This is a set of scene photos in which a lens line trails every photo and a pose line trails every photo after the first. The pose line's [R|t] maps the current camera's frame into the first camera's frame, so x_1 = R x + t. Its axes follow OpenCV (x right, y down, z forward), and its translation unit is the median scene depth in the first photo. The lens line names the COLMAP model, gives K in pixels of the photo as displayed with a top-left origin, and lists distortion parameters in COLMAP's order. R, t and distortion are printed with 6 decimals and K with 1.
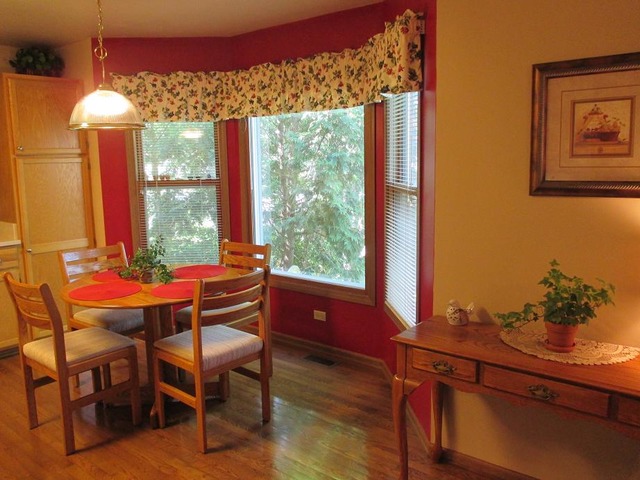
lens RADIAL K [[535.2, 0, 318.9], [0, 535.2, 241.2], [0, 0, 1]] dist [-0.013211, -0.015176]
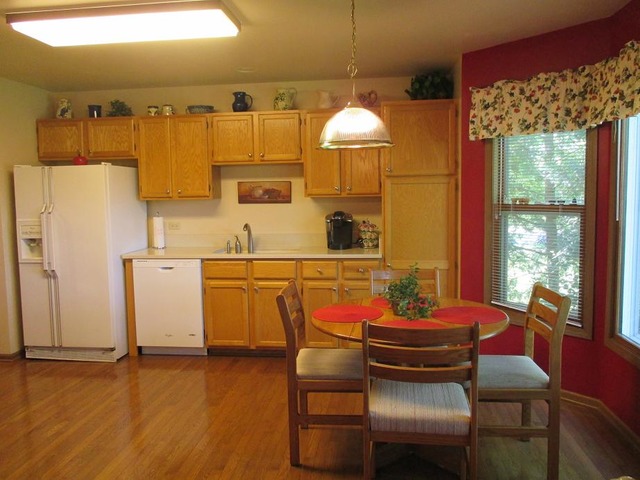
lens RADIAL K [[535.2, 0, 319.6], [0, 535.2, 236.4], [0, 0, 1]] dist [-0.013211, -0.015176]
pose [[0.544232, 0.081286, -0.834987, 0.260600], [-0.124635, 0.992084, 0.015345, -0.037662], [0.829625, 0.095717, 0.550055, 0.284595]]
